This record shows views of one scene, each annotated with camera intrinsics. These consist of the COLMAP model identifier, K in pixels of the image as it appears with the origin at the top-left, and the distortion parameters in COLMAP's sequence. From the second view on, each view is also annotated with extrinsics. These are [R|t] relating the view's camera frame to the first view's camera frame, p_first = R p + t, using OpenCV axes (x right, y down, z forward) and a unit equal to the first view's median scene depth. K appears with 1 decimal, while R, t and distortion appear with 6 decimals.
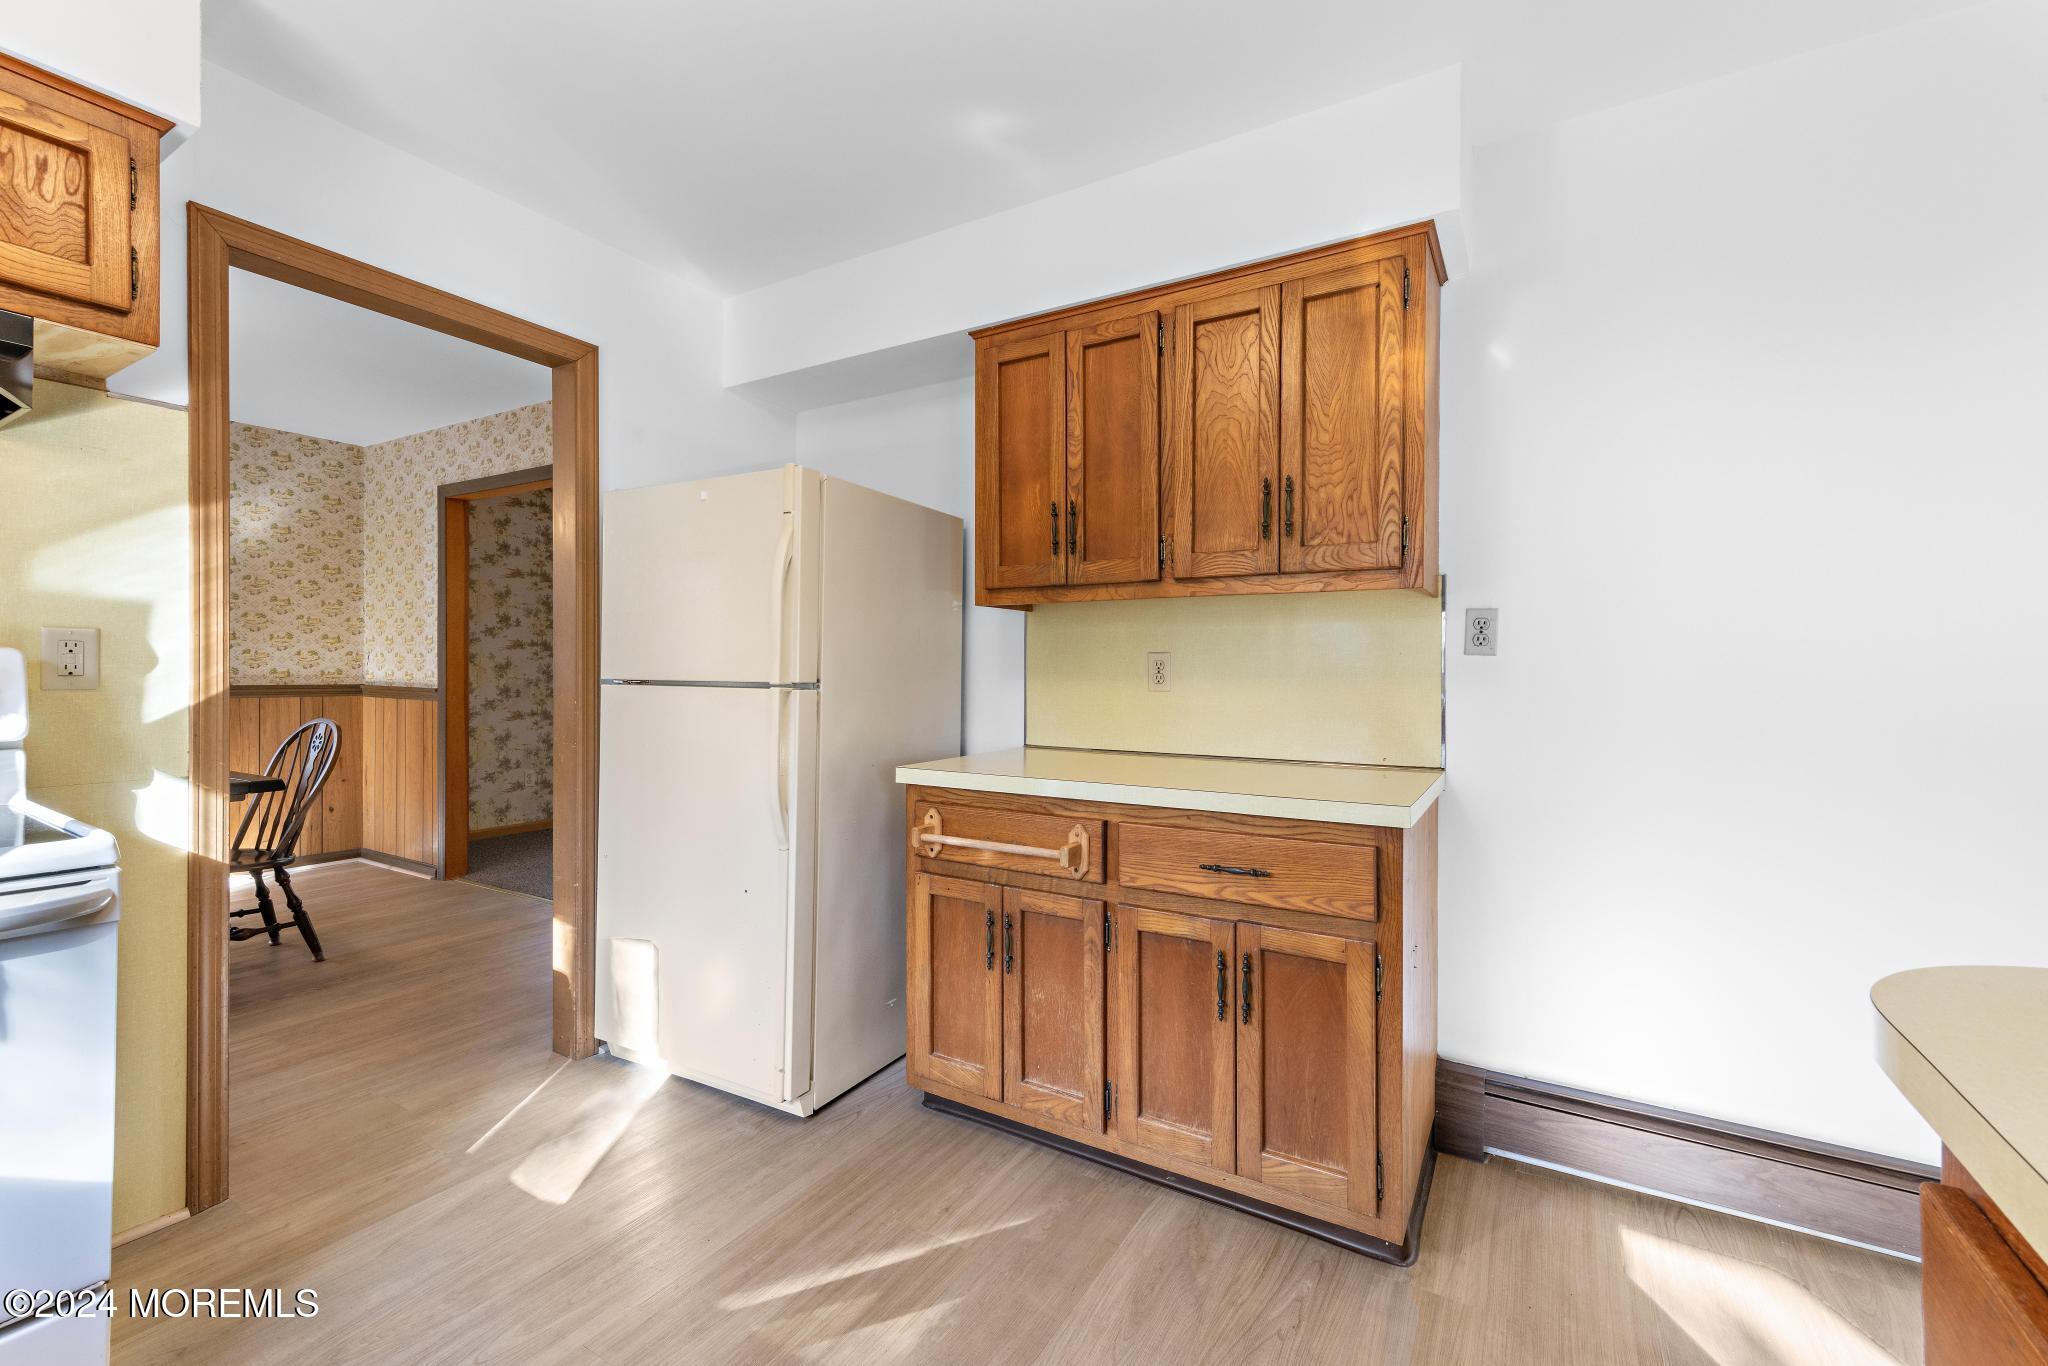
lens RADIAL K [[862.1, 0, 1024.0], [0, 862.1, 683.0], [0, 0, 1]] dist [0.007897, 0.000198]
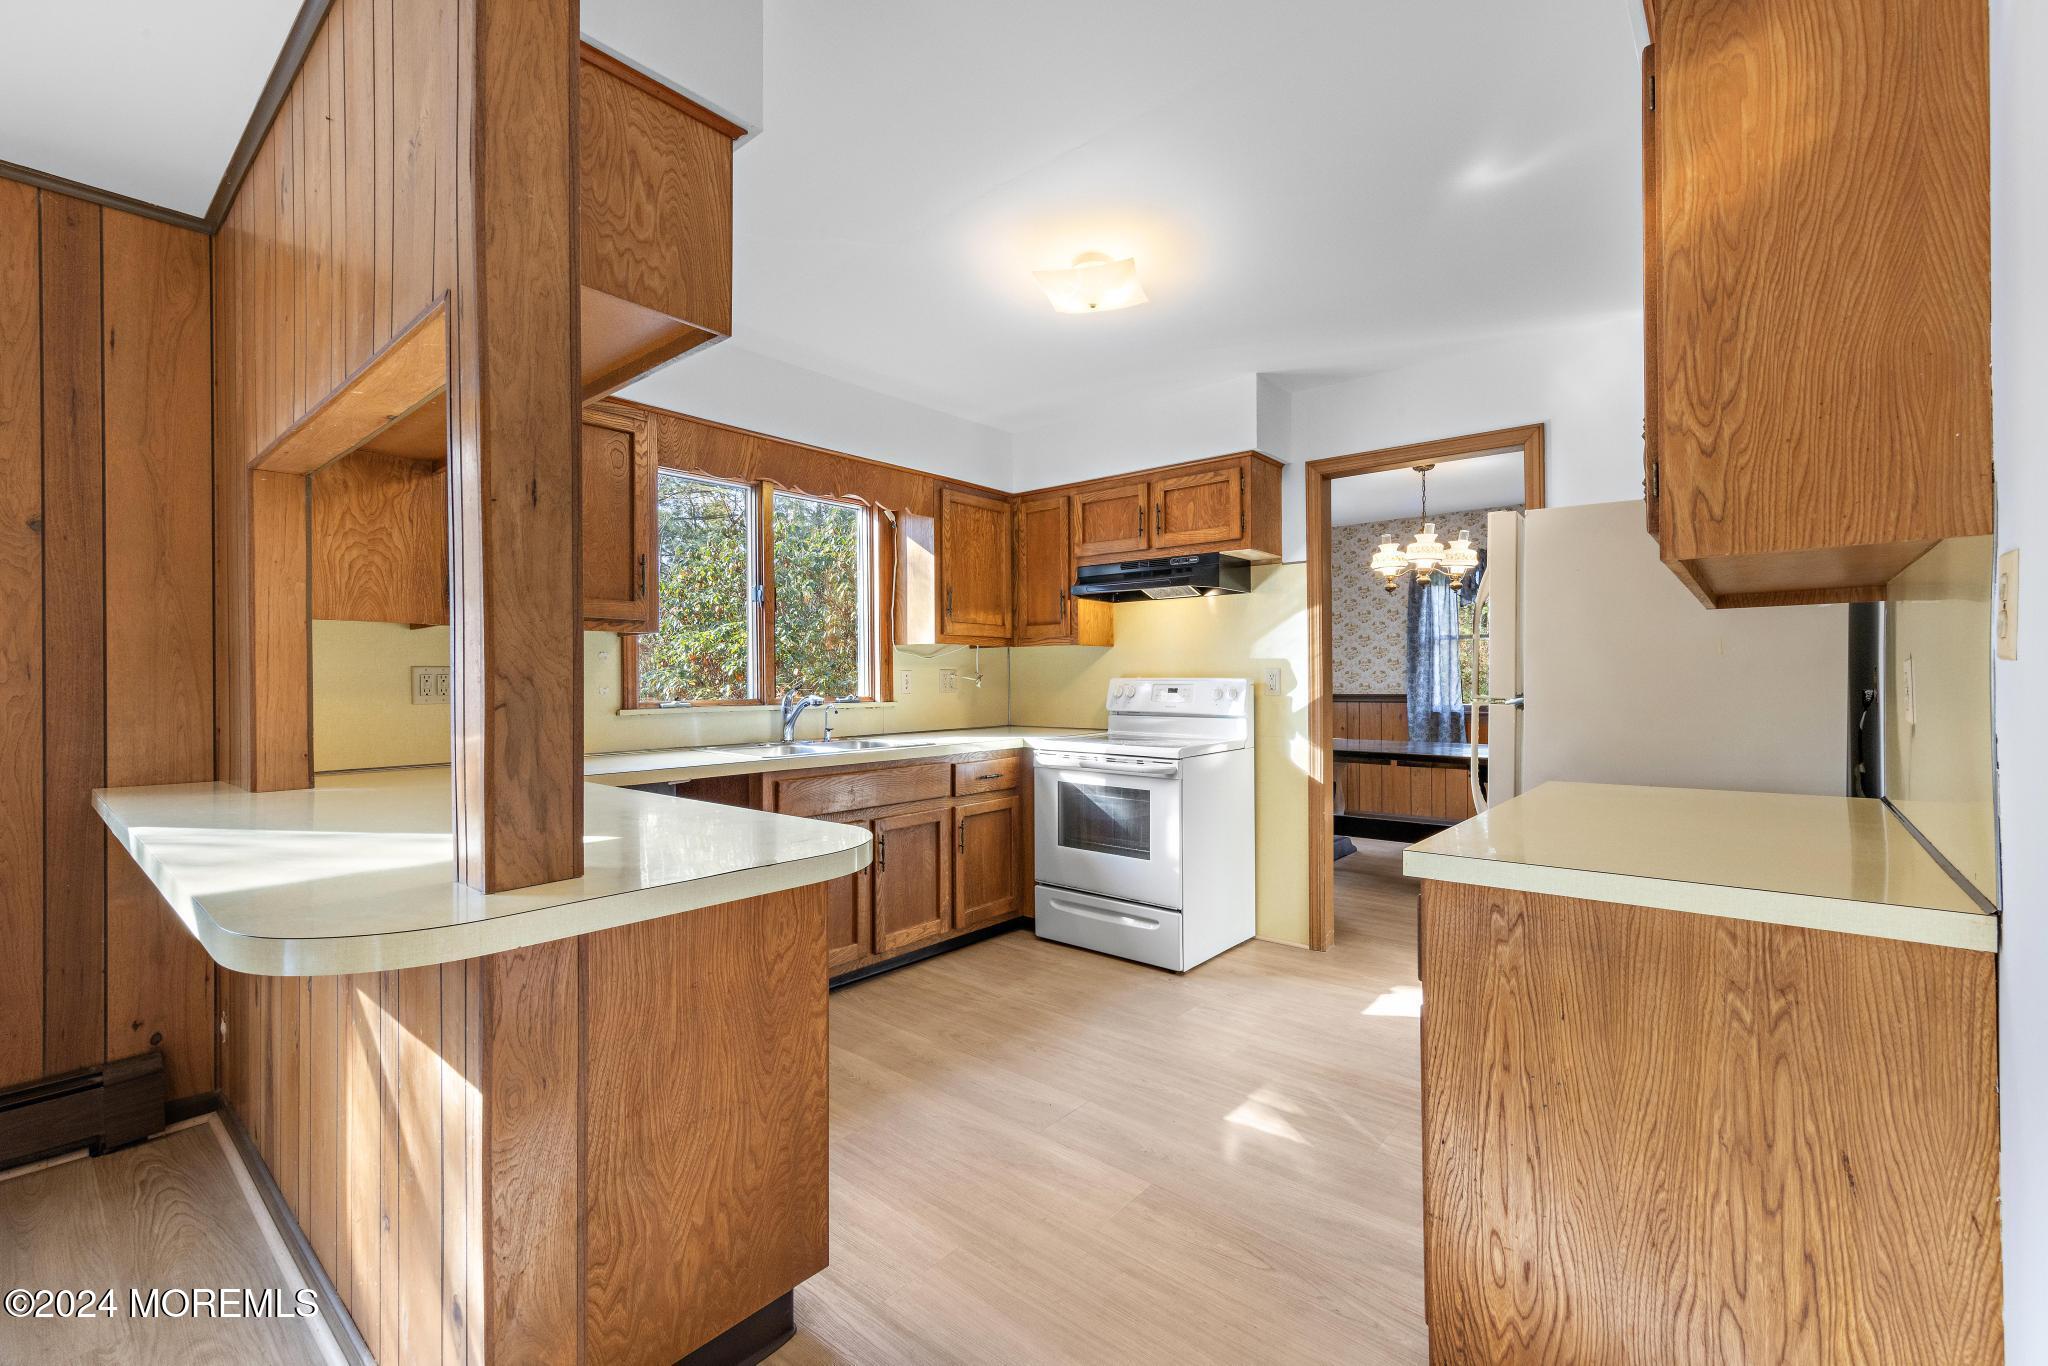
lens RADIAL K [[862.1, 0, 1024.0], [0, 862.1, 683.0], [0, 0, 1]] dist [0.007897, 0.000198]
pose [[-0.162469, -0.000390, -0.986714, 1.180798], [0.004991, 0.999987, -0.001217, -0.026538], [0.986701, -0.005123, -0.162465, 0.659289]]
